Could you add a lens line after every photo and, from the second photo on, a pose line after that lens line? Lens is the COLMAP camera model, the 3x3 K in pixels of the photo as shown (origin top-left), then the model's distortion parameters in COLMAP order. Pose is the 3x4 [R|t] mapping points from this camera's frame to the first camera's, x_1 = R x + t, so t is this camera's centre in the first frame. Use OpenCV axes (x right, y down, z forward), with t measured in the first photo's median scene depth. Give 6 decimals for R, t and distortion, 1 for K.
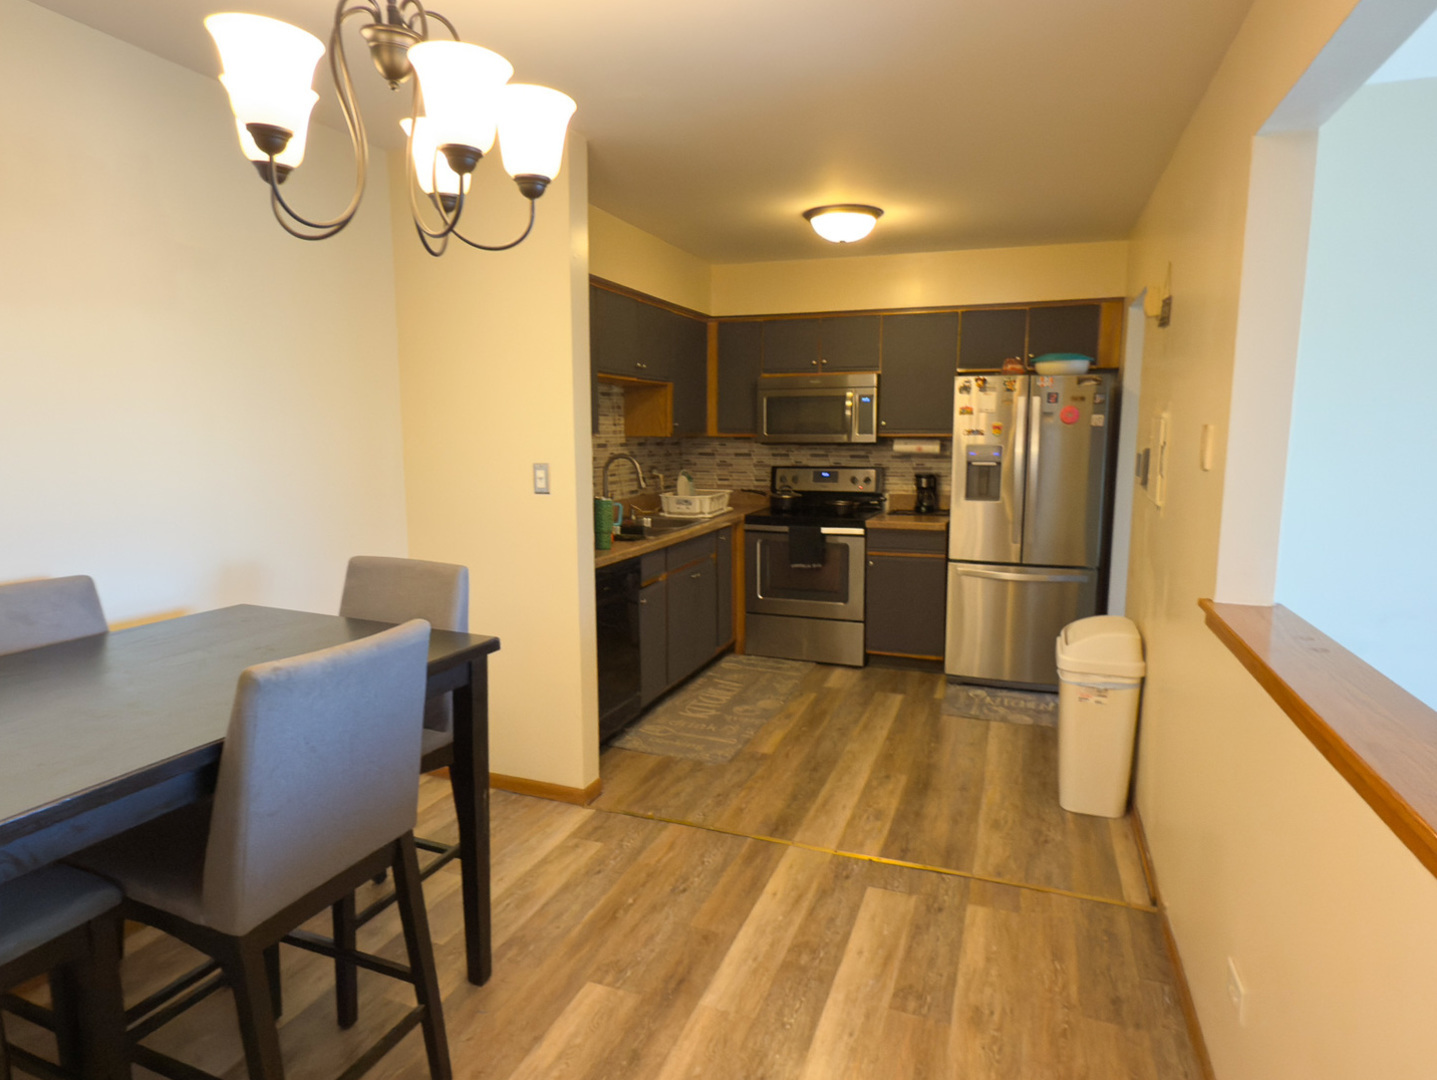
lens RADIAL K [[835.3, 0, 698.3], [0, 835.3, 537.8], [0, 0, 1]] dist [0.012620, -0.001778]
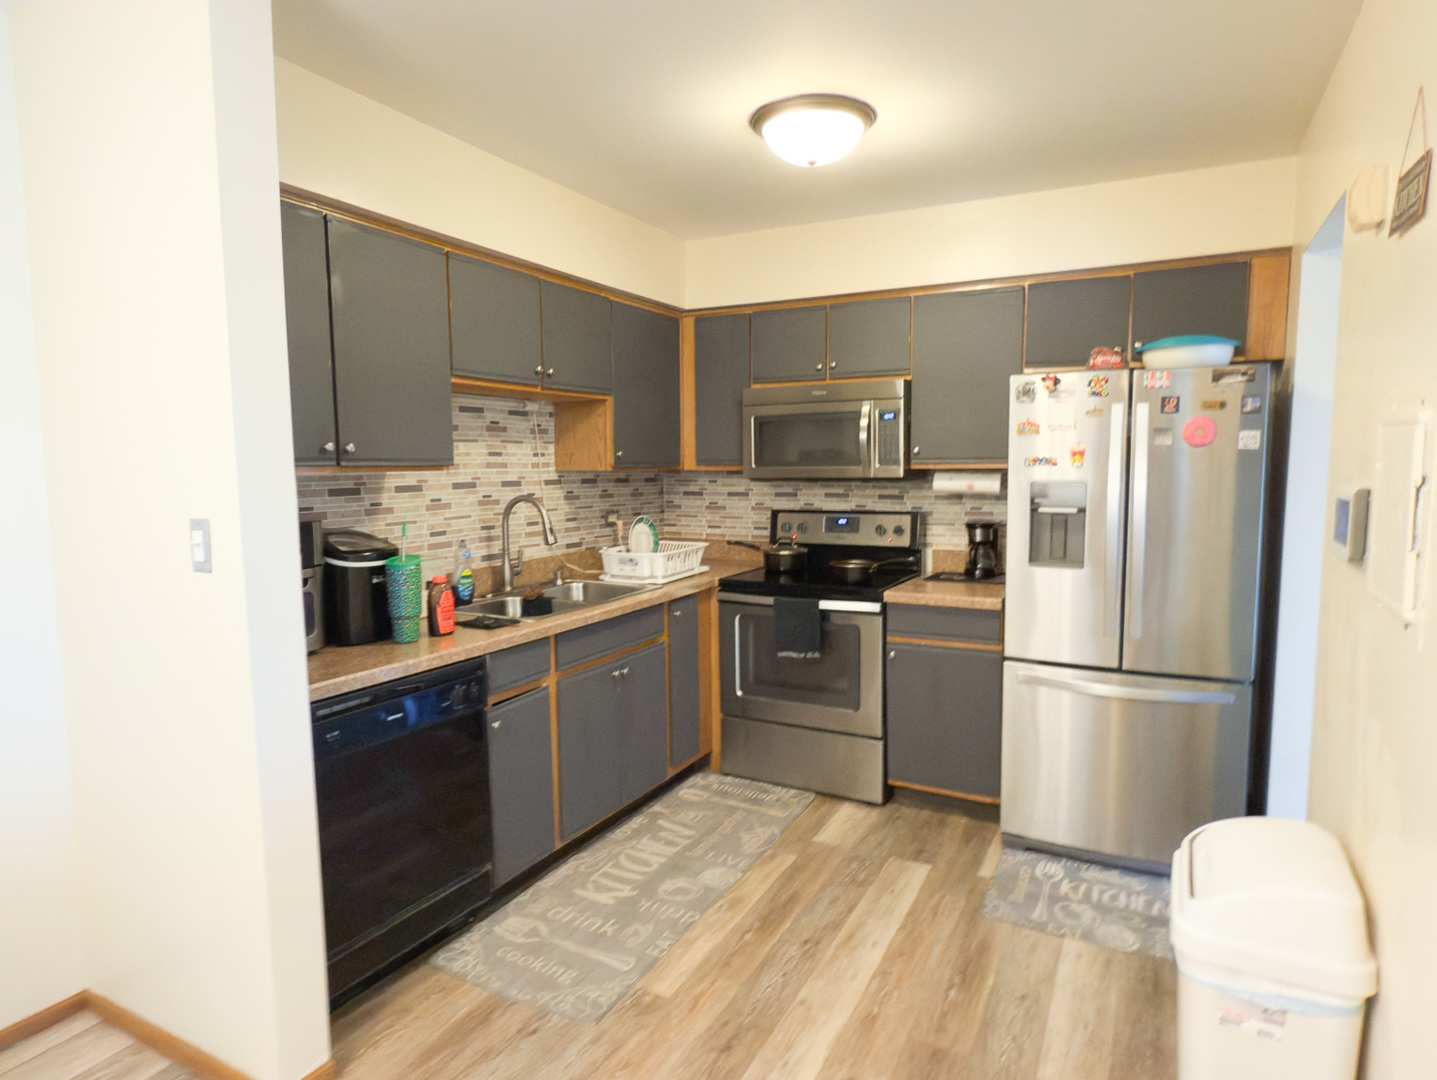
lens RADIAL K [[831.9, 0, 704.3], [0, 831.9, 543.0], [0, 0, 1]] dist [0.014331, -0.004045]
pose [[0.991805, 0.005804, -0.127630, 0.140839], [-0.010218, 0.999371, -0.033953, -0.035489], [0.127353, 0.034979, 0.991241, 0.303793]]
